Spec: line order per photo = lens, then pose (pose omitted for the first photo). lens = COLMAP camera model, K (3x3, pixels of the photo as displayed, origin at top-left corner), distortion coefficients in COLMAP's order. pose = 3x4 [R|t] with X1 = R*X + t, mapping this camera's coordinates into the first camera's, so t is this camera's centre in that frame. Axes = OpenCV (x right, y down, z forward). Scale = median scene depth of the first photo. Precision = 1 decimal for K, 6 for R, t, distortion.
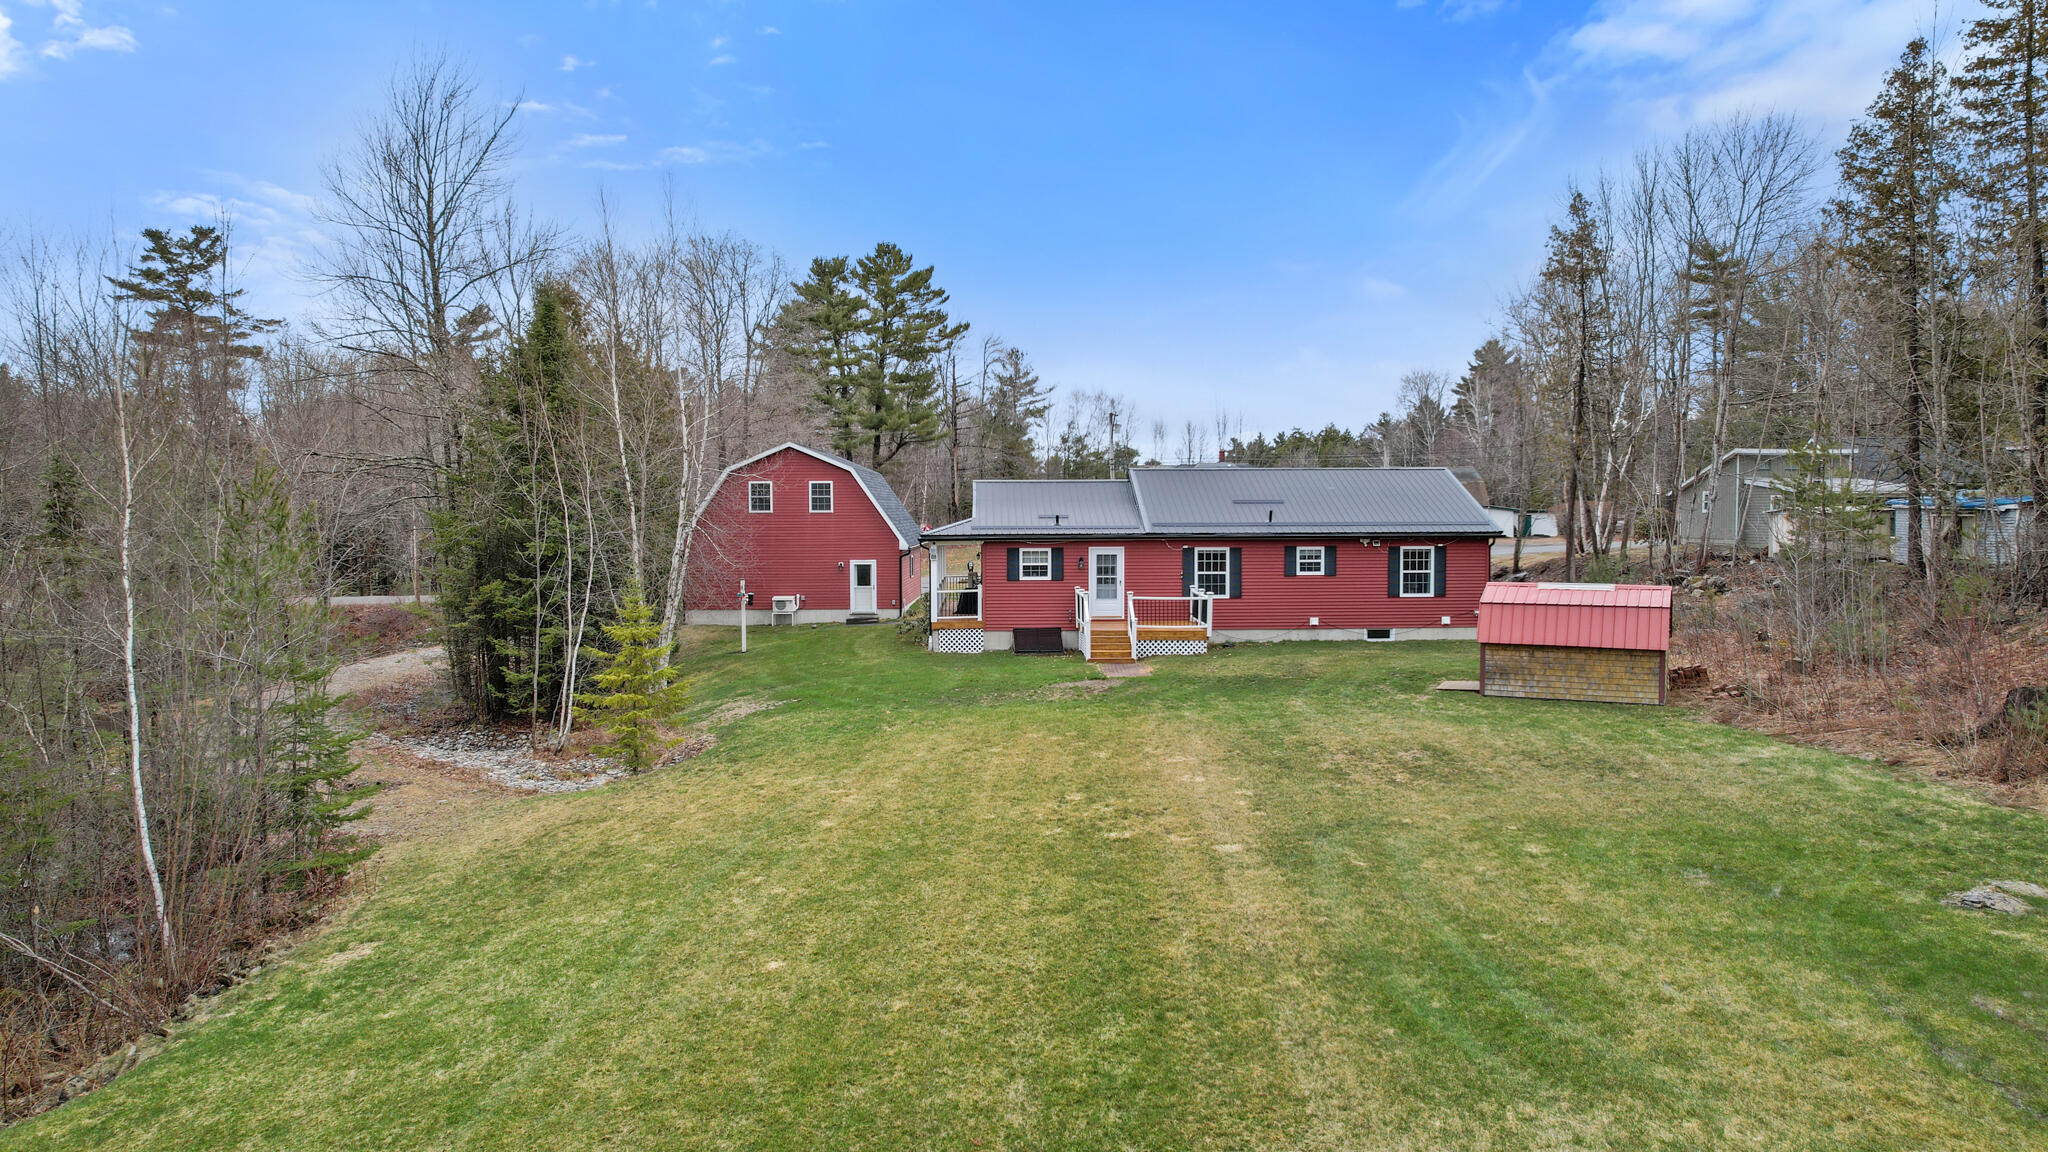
lens RADIAL K [[1311.1, 0, 1033.7], [0, 1311.1, 577.7], [0, 0, 1]] dist [-0.067571, 0.055575]
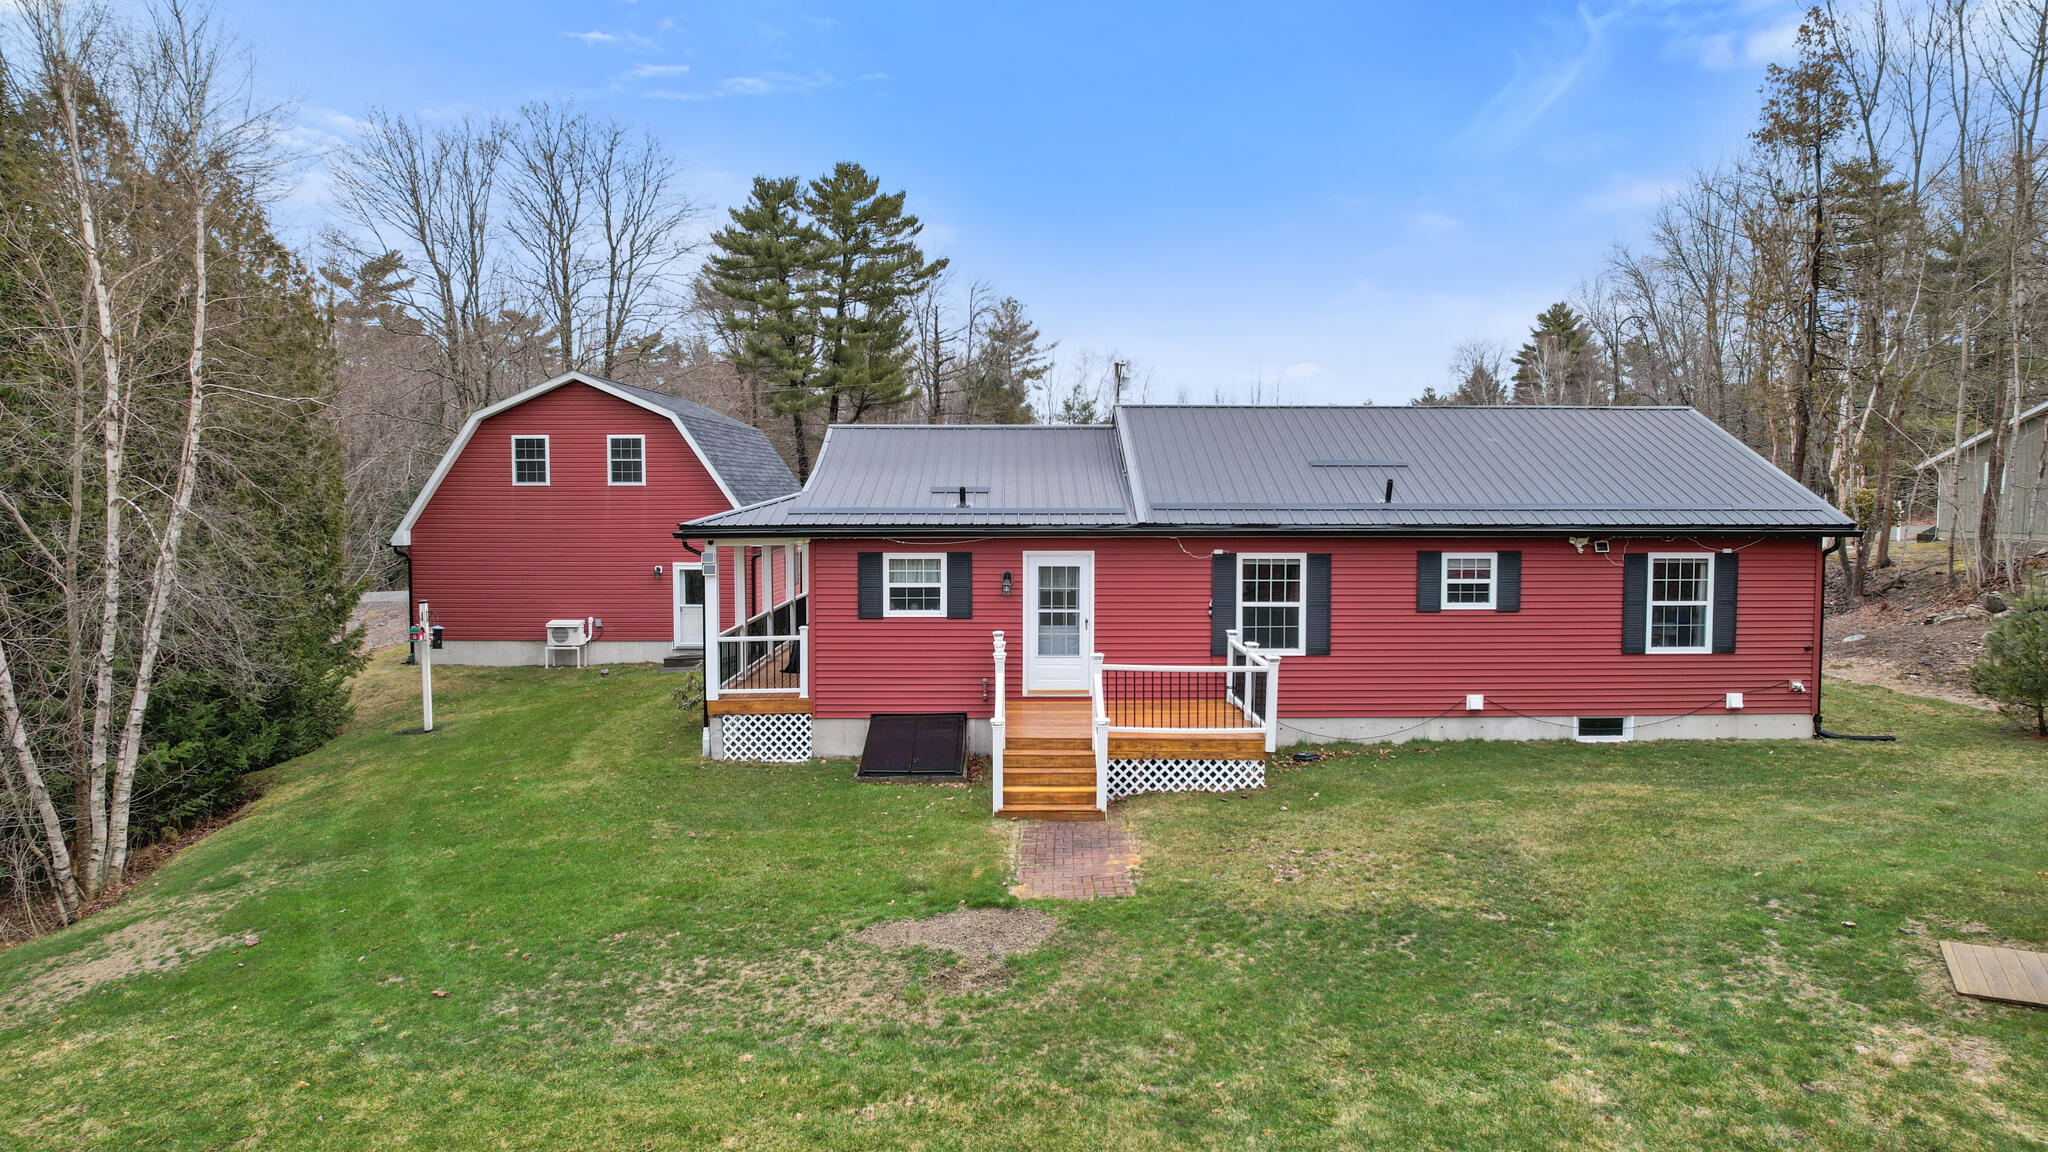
lens RADIAL K [[1298.1, 0, 1024.0], [0, 1298.1, 576.0], [0, 0, 1]] dist [-0.062496, 0.000034]
pose [[0.999604, 0.006063, -0.027464, 0.052760], [-0.005730, 0.999909, 0.012194, -0.018841], [0.027536, -0.012032, 0.999548, 0.478711]]
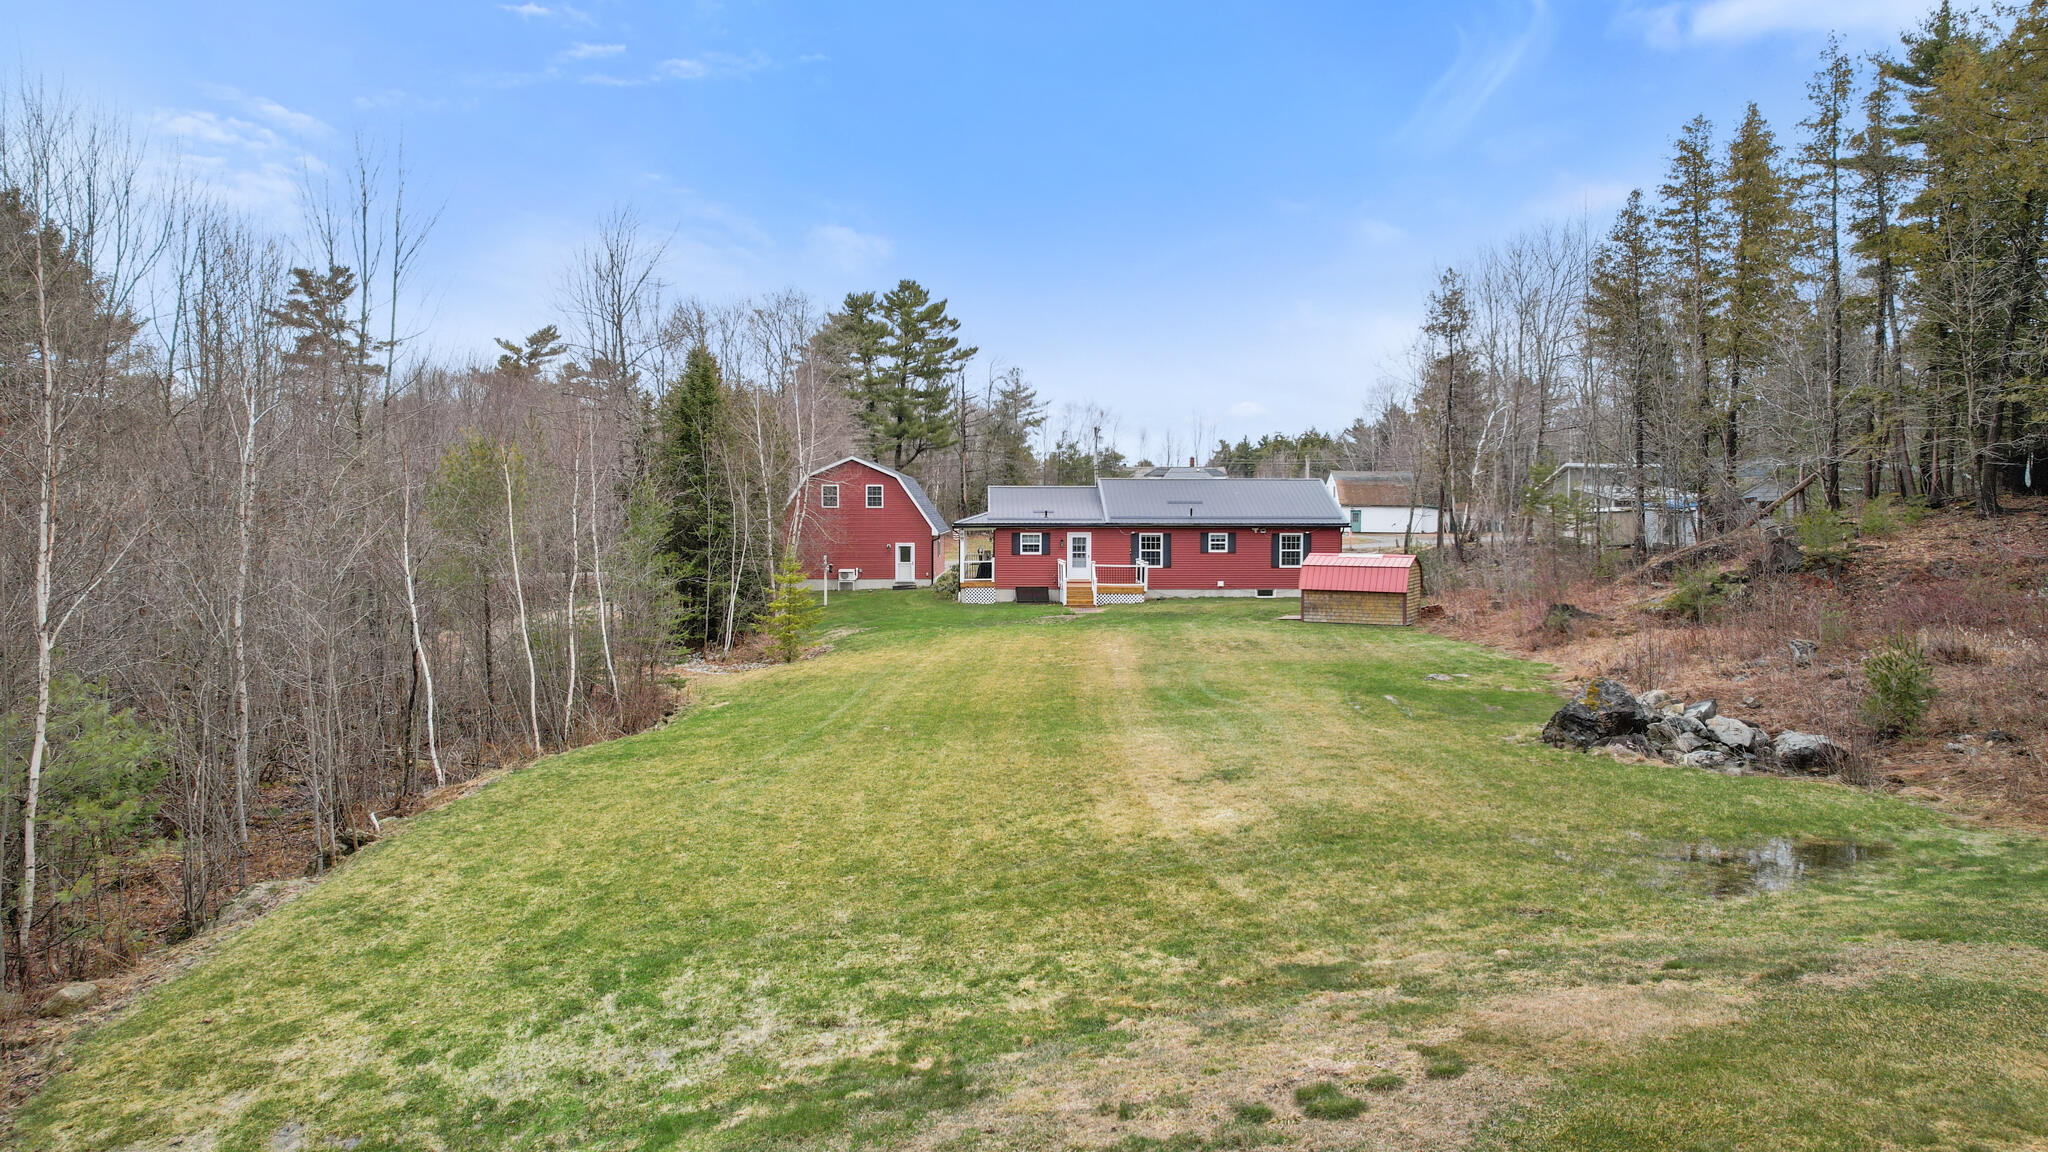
lens RADIAL K [[1311.1, 0, 1033.7], [0, 1311.1, 577.7], [0, 0, 1]] dist [-0.067571, 0.055575]
pose [[0.999977, 0.006614, 0.001269, 0.002555], [-0.006618, 0.999975, 0.002615, 0.022680], [-0.001251, -0.002623, 0.999996, -0.446498]]
